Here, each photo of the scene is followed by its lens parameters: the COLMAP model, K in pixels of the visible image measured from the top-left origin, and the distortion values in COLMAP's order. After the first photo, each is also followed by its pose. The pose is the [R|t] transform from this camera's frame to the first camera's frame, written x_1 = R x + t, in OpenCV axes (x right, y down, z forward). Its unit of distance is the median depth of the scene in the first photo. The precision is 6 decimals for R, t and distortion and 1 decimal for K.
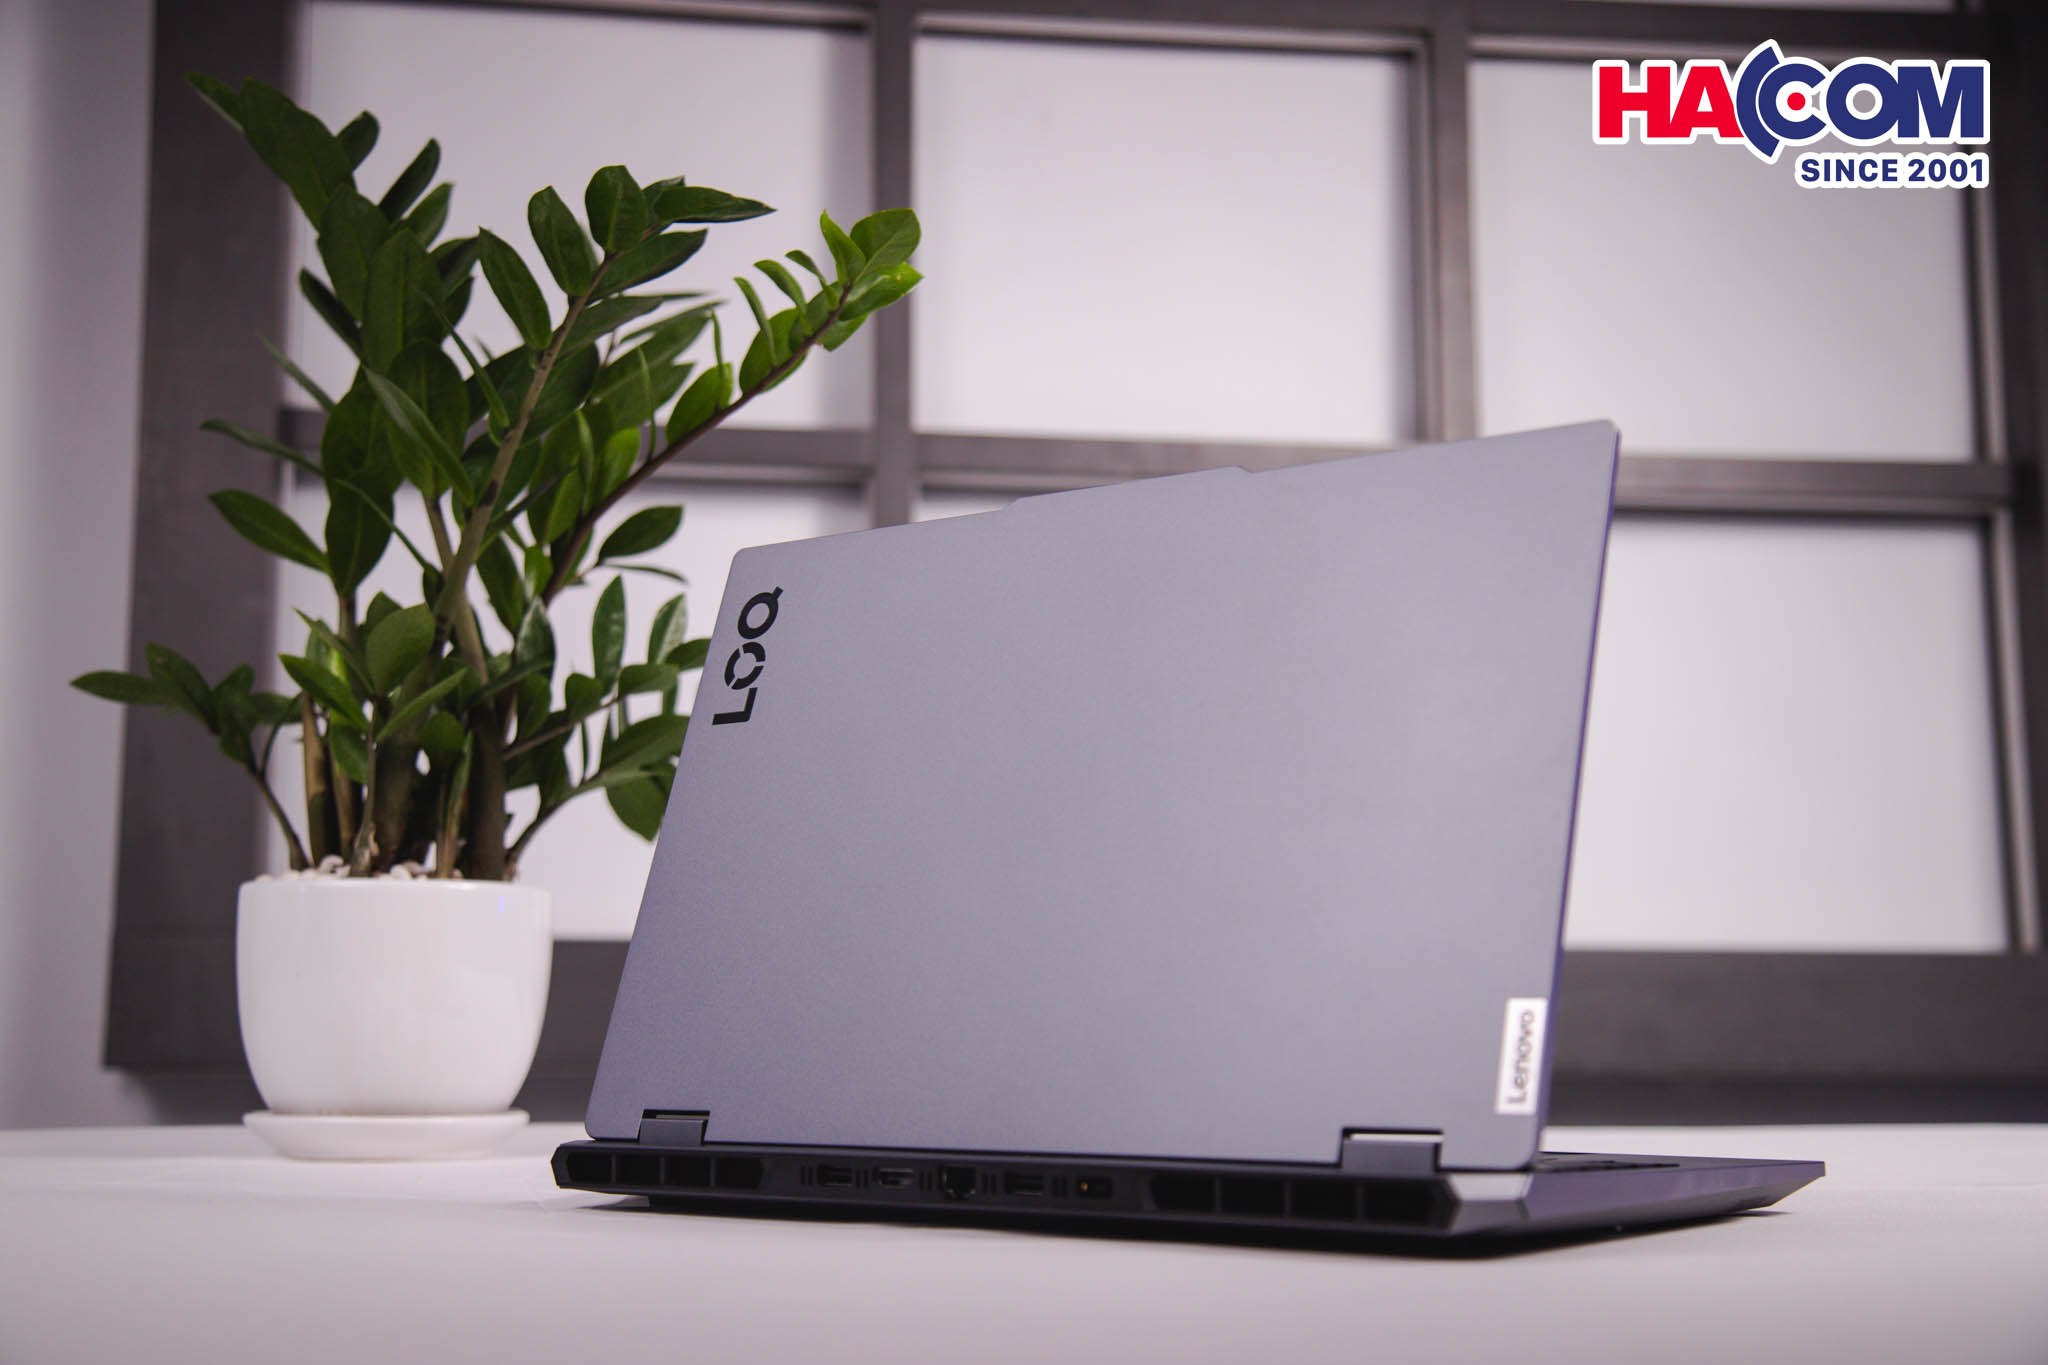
lens RADIAL K [[2606.3, 0, 1012.8], [0, 2606.3, 671.2], [0, 0, 1]] dist [0.029585, 0.000000]
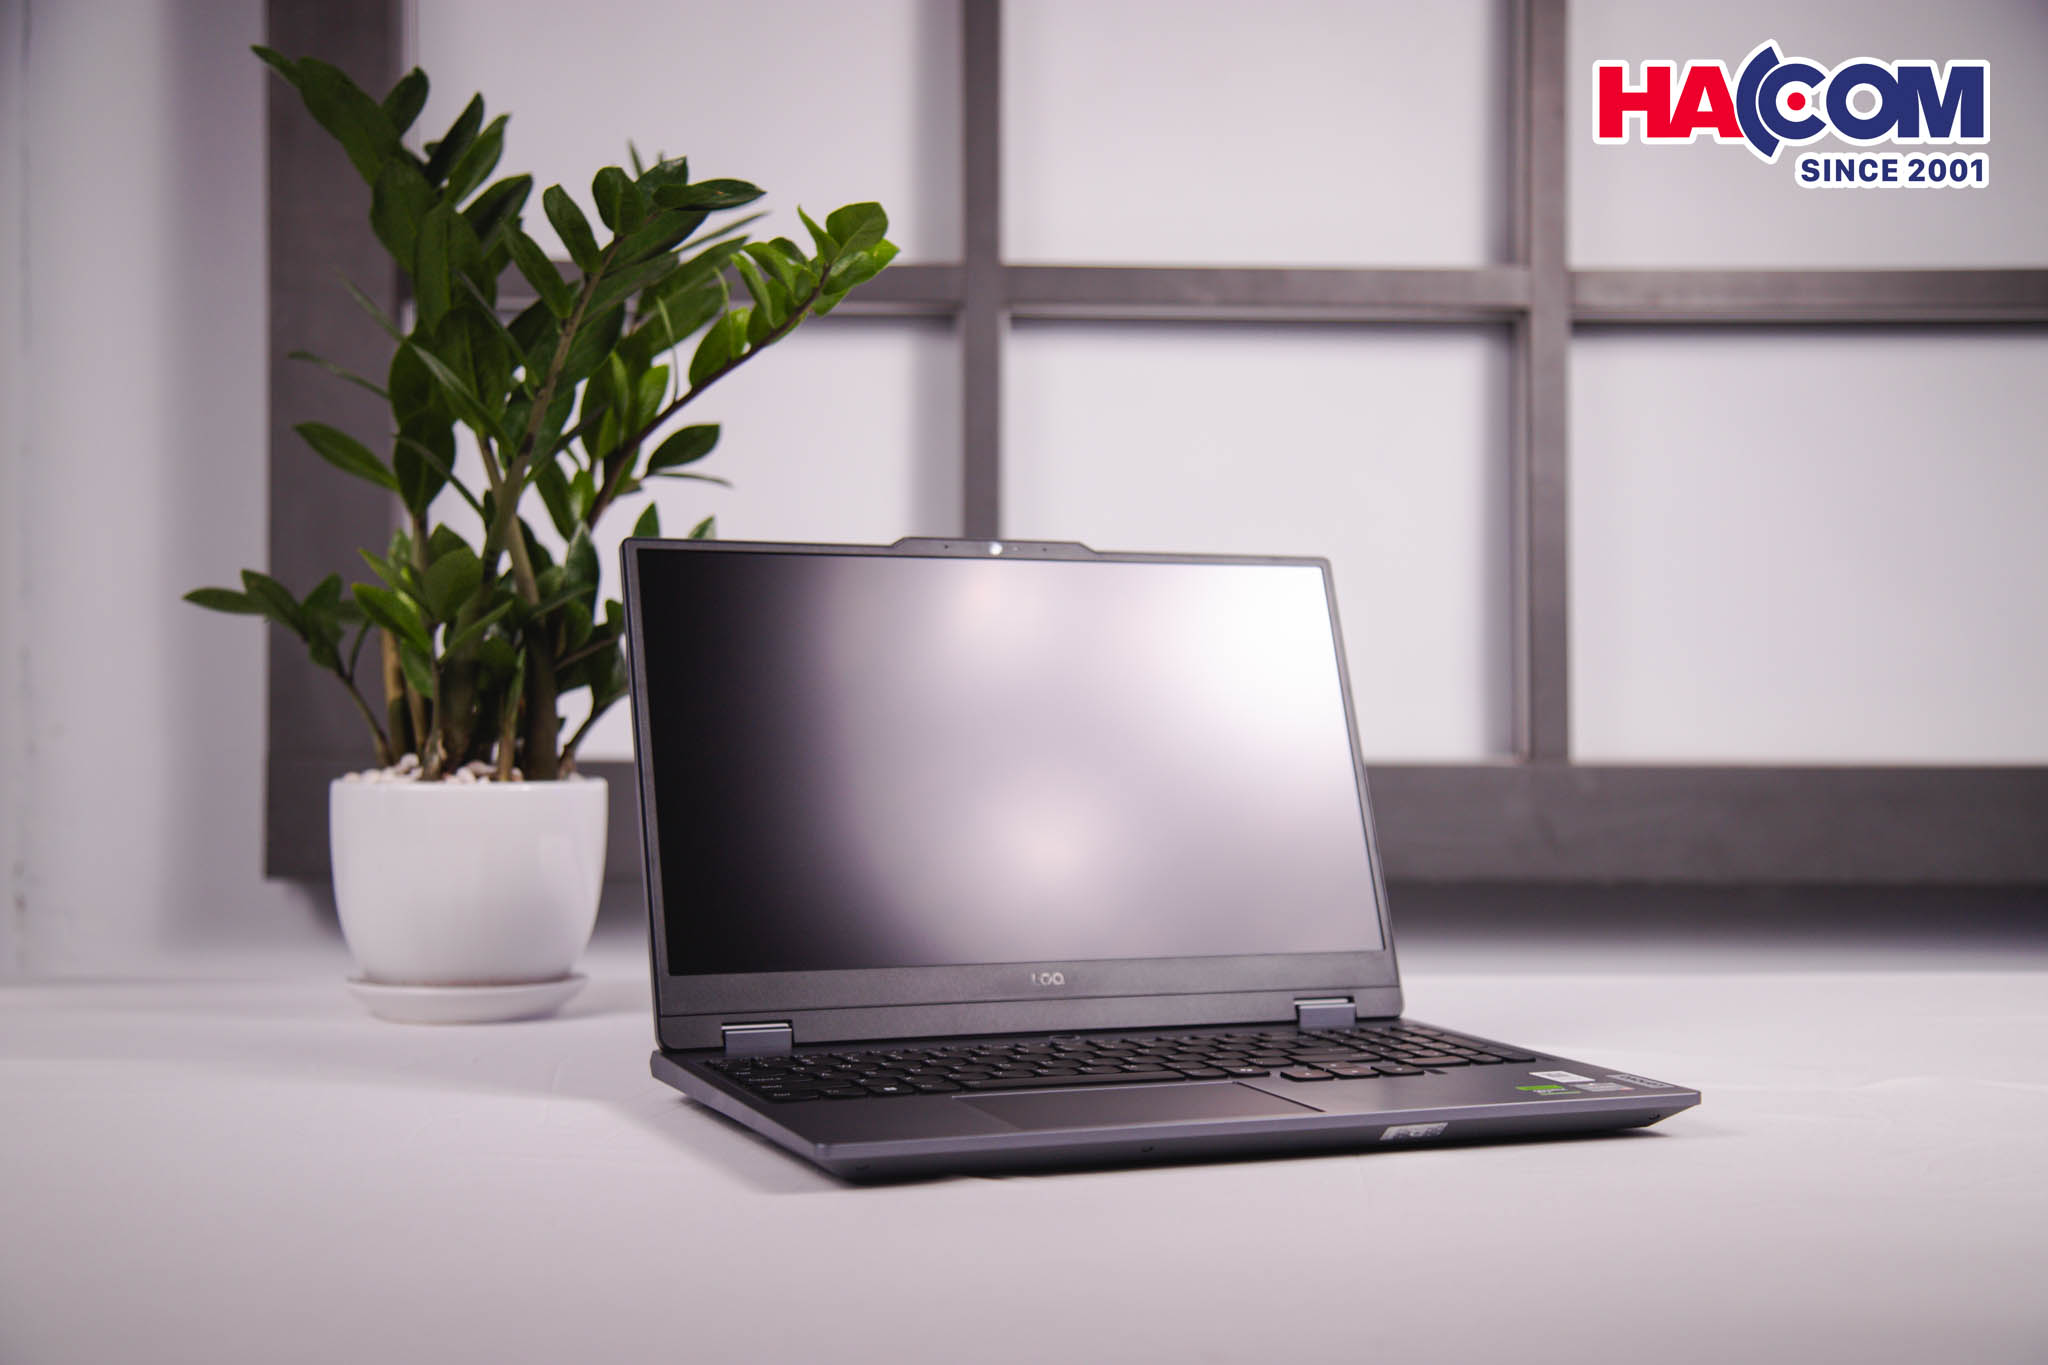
lens RADIAL K [[2798.4, 0, 1032.8], [0, 2798.4, 690.9], [0, 0, 1]] dist [0.036507, 0.000000]
pose [[0.995653, -0.001577, -0.093125, 0.122427], [0.013853, 0.991242, 0.131329, -0.113266], [0.092102, -0.132048, 0.986955, -0.173518]]
